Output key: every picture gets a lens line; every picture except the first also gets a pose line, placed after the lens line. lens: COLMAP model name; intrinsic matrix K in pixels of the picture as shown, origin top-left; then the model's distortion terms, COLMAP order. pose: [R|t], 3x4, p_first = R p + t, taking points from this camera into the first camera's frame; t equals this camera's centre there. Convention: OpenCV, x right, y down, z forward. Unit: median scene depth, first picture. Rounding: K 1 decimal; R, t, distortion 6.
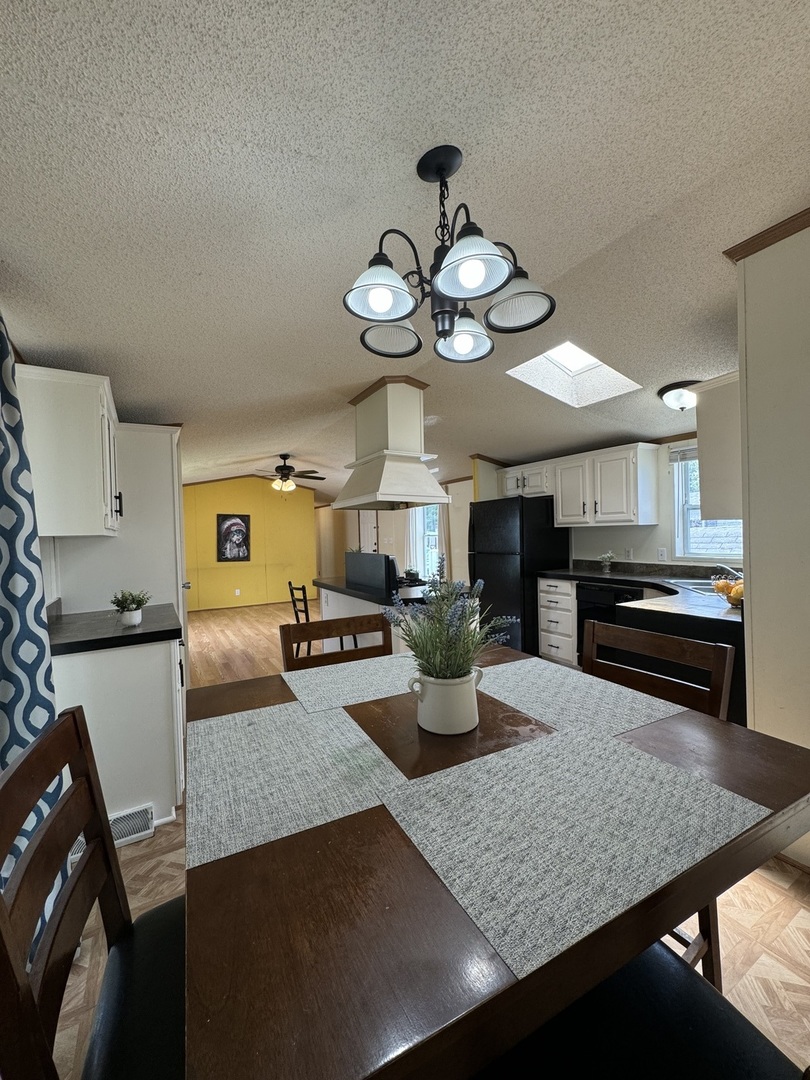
lens RADIAL K [[430.4, 0, 406.2], [0, 430.4, 540.8], [0, 0, 1]] dist [-0.002349, 0.000375]
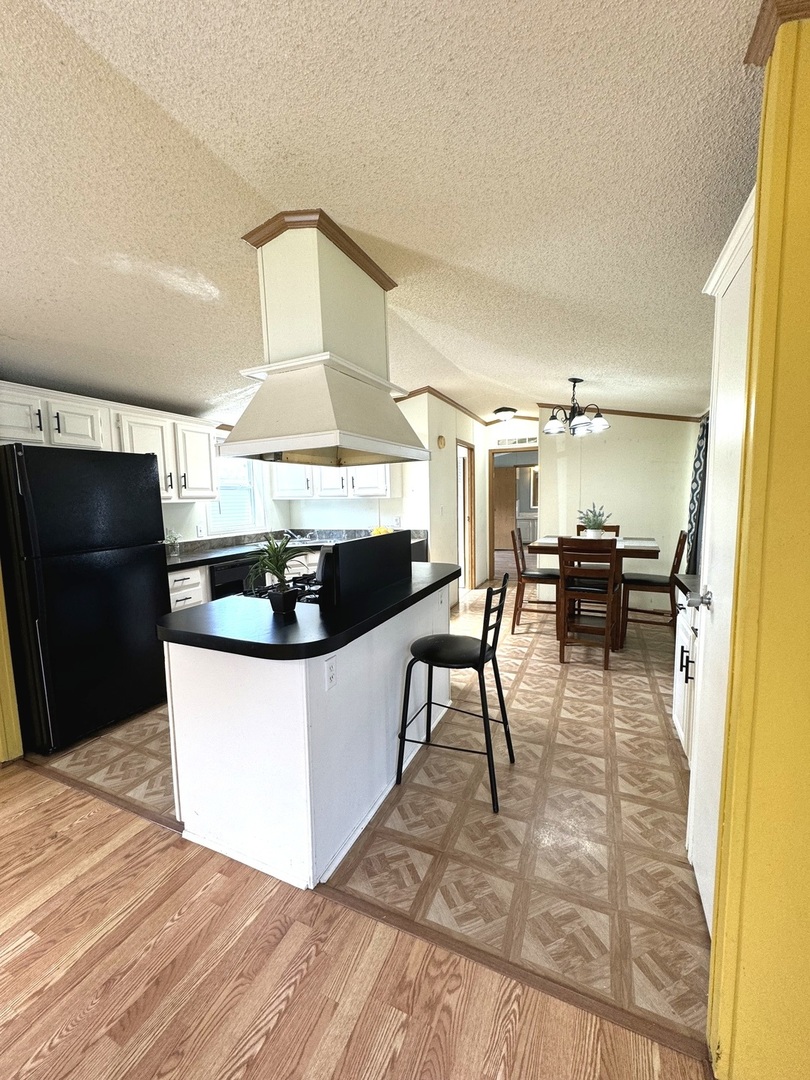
lens RADIAL K [[430.4, 0, 404.3], [0, 430.4, 539.8], [0, 0, 1]] dist [-0.002349, 0.000375]
pose [[-0.574236, -0.044543, 0.817478, -0.475537], [0.048177, 0.994950, 0.088055, -0.012892], [-0.817271, 0.089947, -0.569190, 1.025380]]
